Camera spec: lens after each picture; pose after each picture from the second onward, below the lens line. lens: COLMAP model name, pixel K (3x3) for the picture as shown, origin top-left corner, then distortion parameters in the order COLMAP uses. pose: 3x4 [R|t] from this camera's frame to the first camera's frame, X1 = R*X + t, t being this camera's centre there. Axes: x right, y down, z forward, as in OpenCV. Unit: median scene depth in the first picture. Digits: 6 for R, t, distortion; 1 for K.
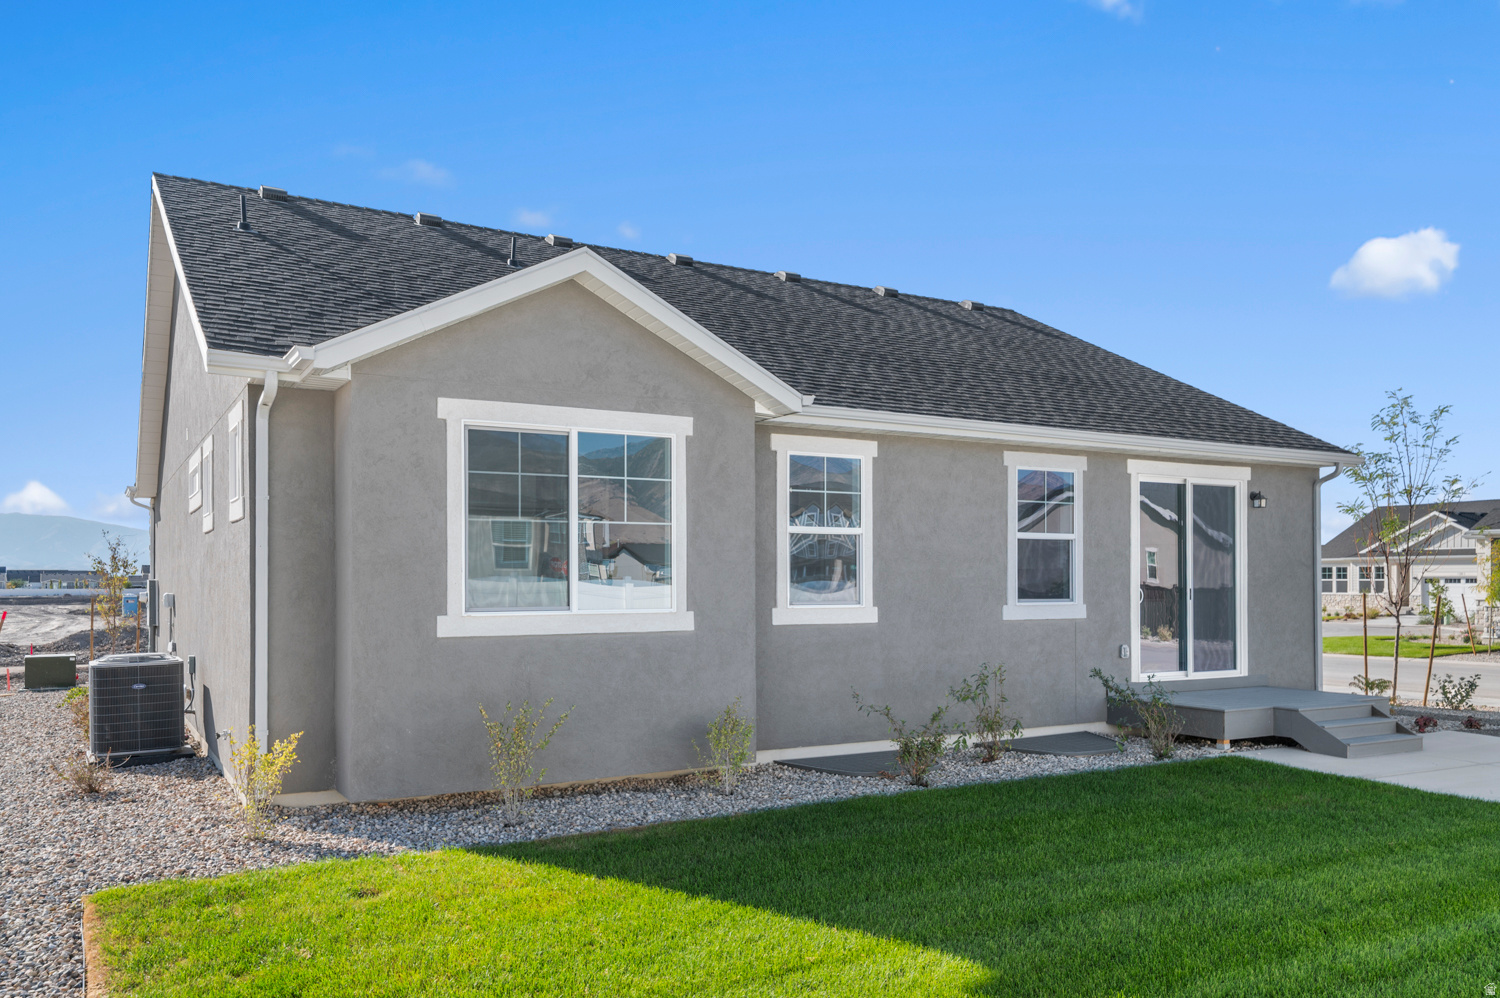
lens RADIAL K [[1153.7, 0, 749.2], [0, 1153.7, 565.9], [0, 0, 1]] dist [0.055828, -0.001737]
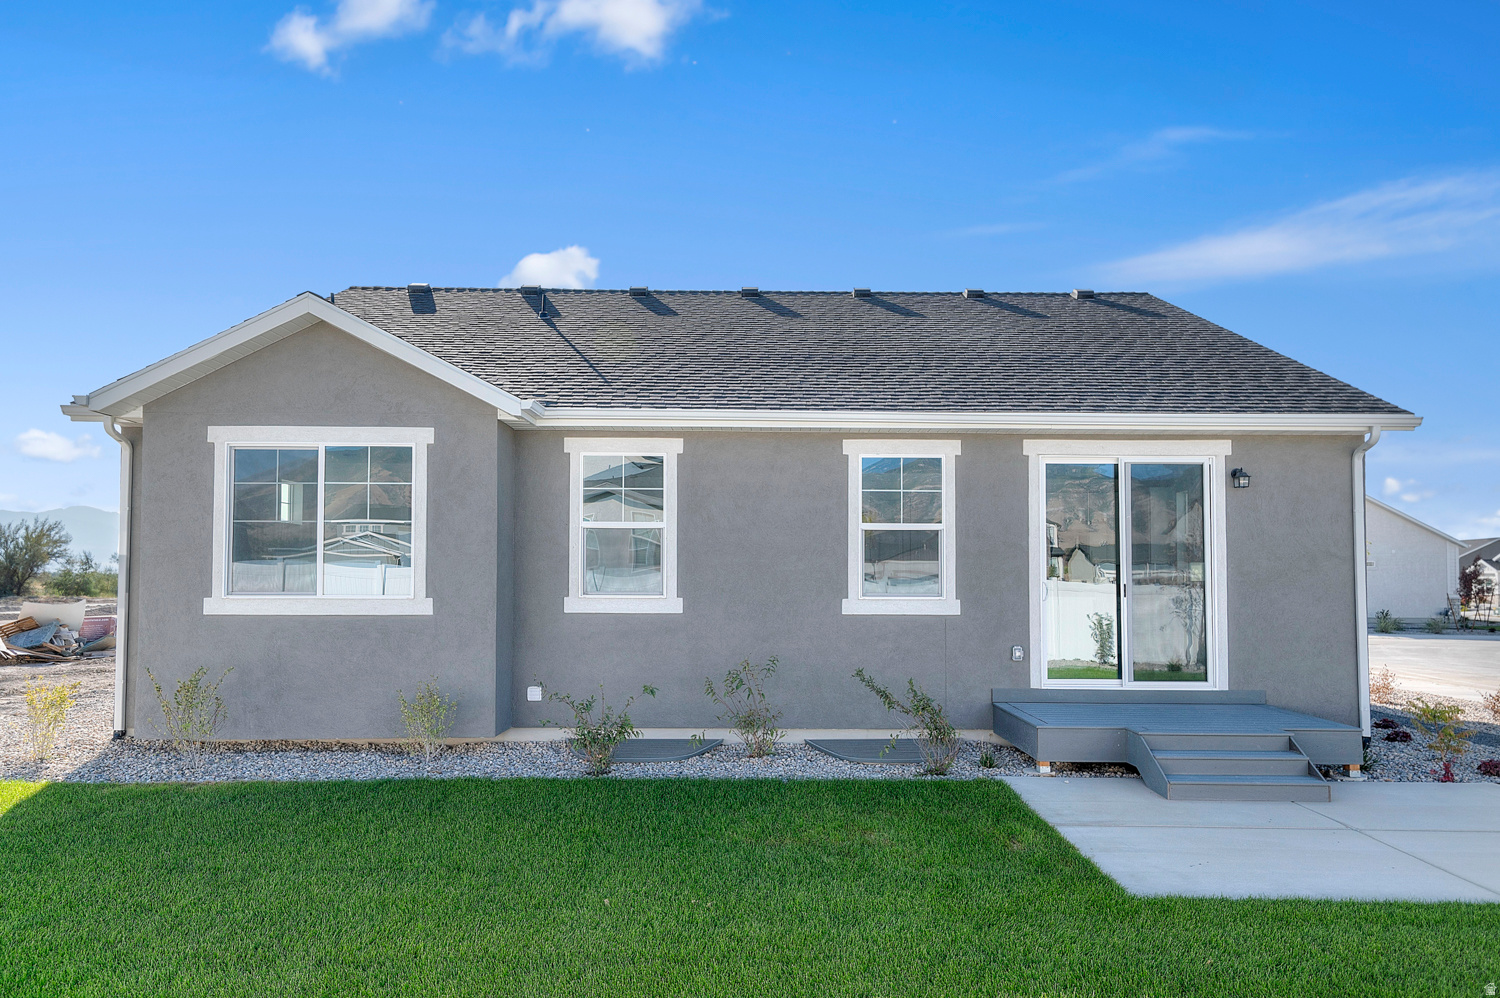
lens RADIAL K [[922.7, 0, 747.6], [0, 922.7, 537.5], [0, 0, 1]] dist [0.032855, 0.000544]
pose [[0.866741, -0.015600, -0.498514, 0.550238], [0.000574, 0.999541, -0.030280, 0.006368], [0.498758, 0.025958, 0.866352, 0.297717]]
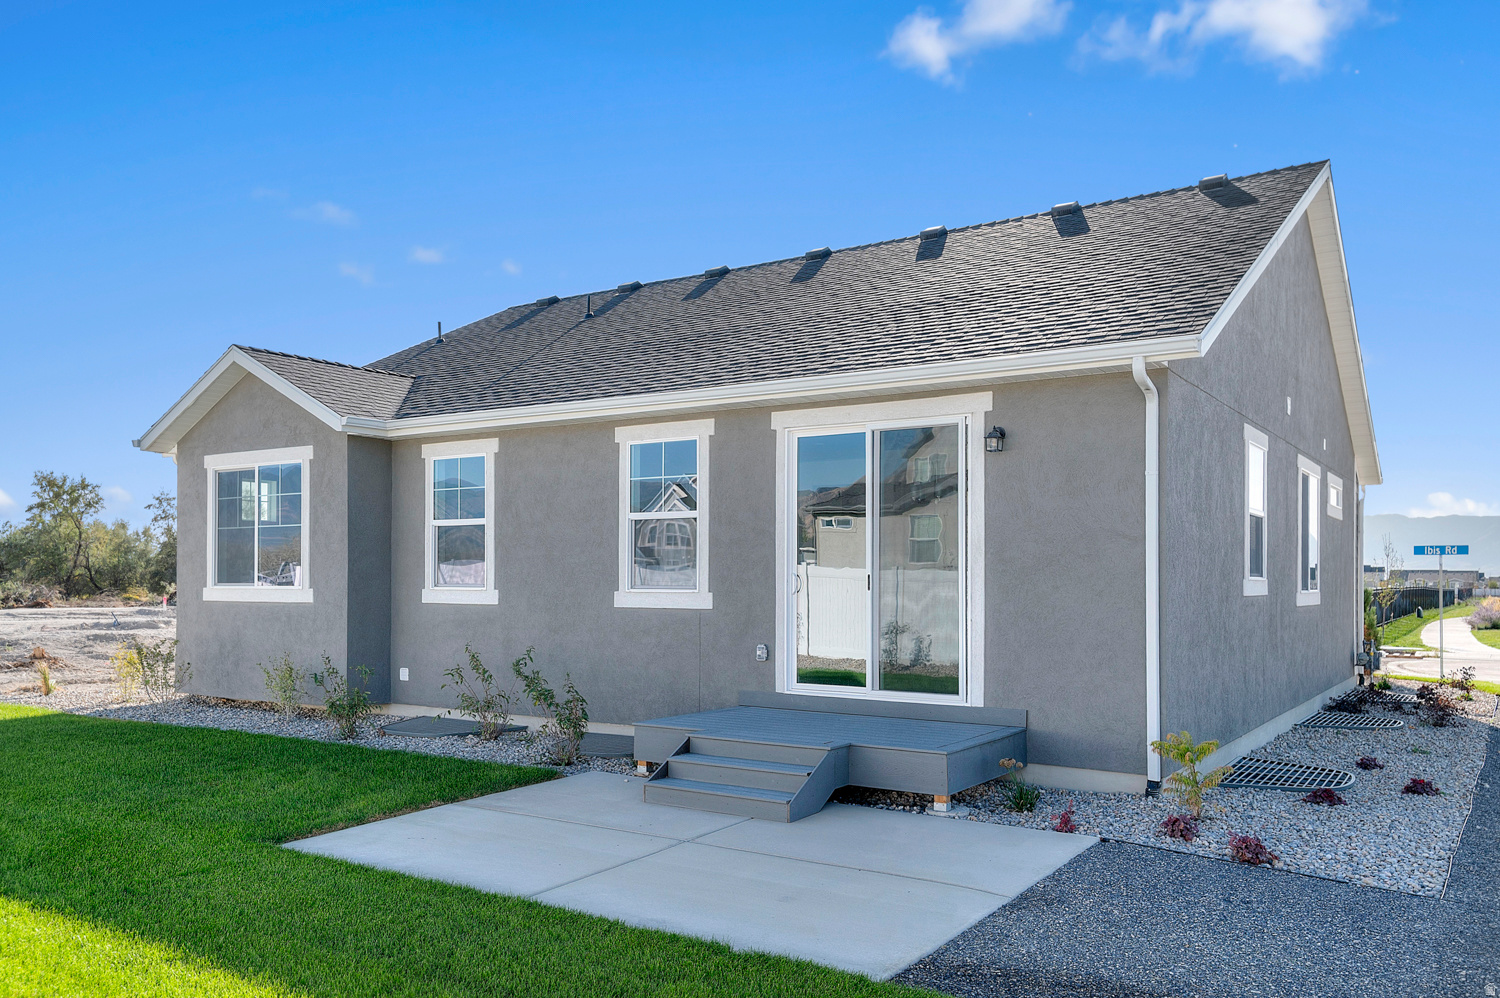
lens RADIAL K [[1153.7, 0, 749.2], [0, 1153.7, 565.9], [0, 0, 1]] dist [0.055828, -0.001737]
pose [[0.436904, -0.000674, -0.899508, 1.142979], [0.014475, 0.999875, 0.006281, 0.009138], [0.899392, -0.015765, 0.436859, 0.704165]]
